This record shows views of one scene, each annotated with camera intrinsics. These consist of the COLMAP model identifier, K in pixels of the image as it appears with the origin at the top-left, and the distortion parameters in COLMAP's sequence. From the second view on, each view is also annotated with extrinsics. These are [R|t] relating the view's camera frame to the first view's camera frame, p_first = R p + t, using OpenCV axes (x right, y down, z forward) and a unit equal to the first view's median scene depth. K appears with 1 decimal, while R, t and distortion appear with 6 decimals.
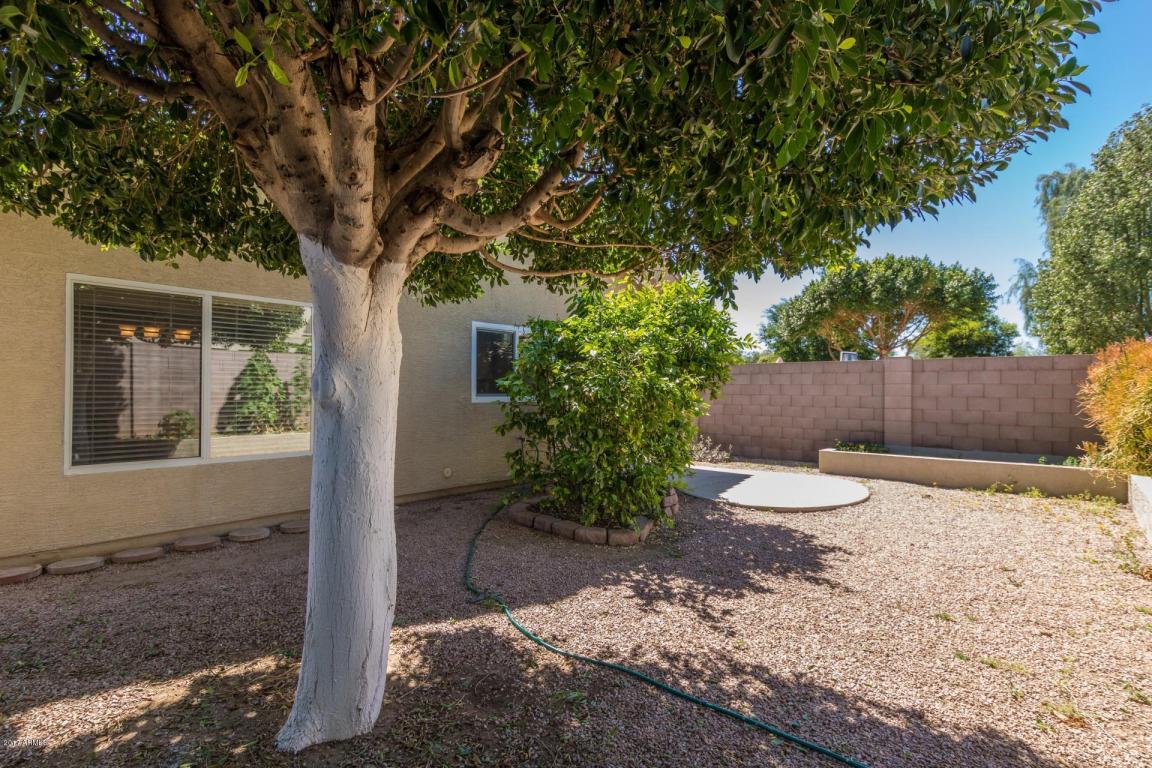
lens RADIAL K [[576.1, 0, 579.9], [0, 576.1, 387.5], [0, 0, 1]] dist [0.003418, 0.000628]
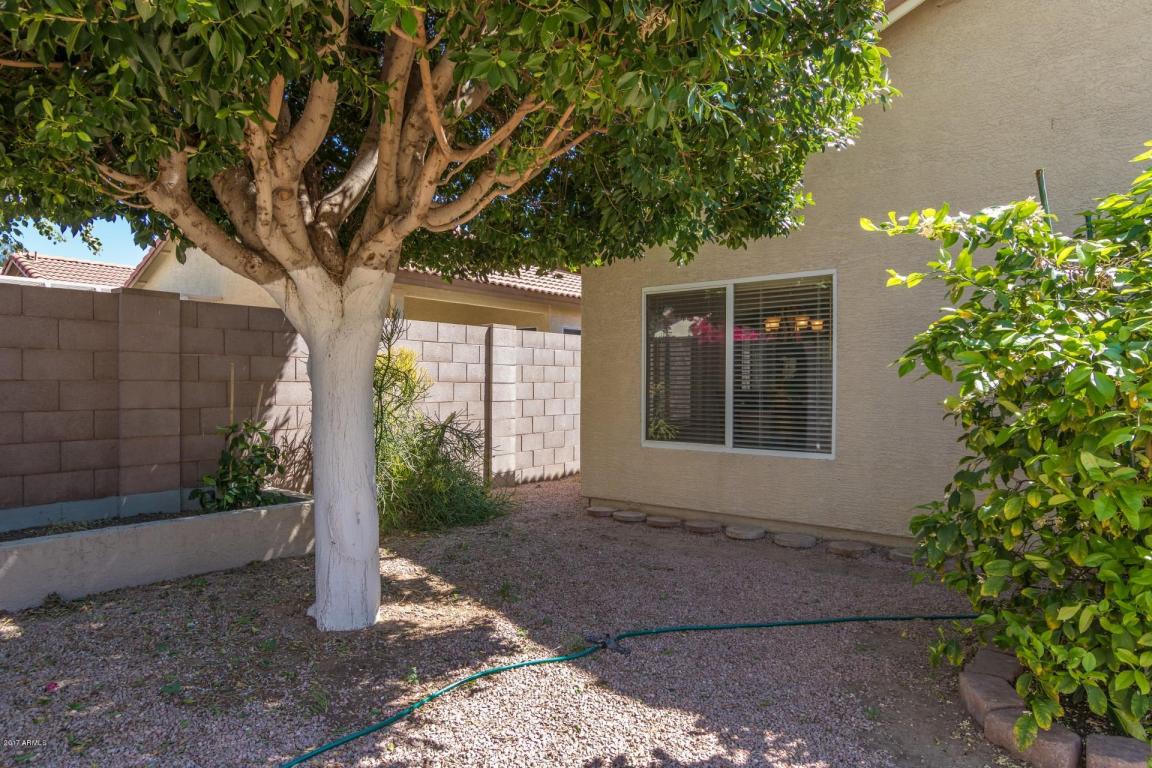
lens RADIAL K [[712.2, 0, 578.4], [0, 712.2, 383.0], [0, 0, 1]] dist [0.004540, 0.000224]
pose [[0.007477, -0.010486, -0.999917, 0.886649], [0.003800, 0.999938, -0.010457, 0.036187], [0.999965, -0.003722, 0.007516, 1.101081]]
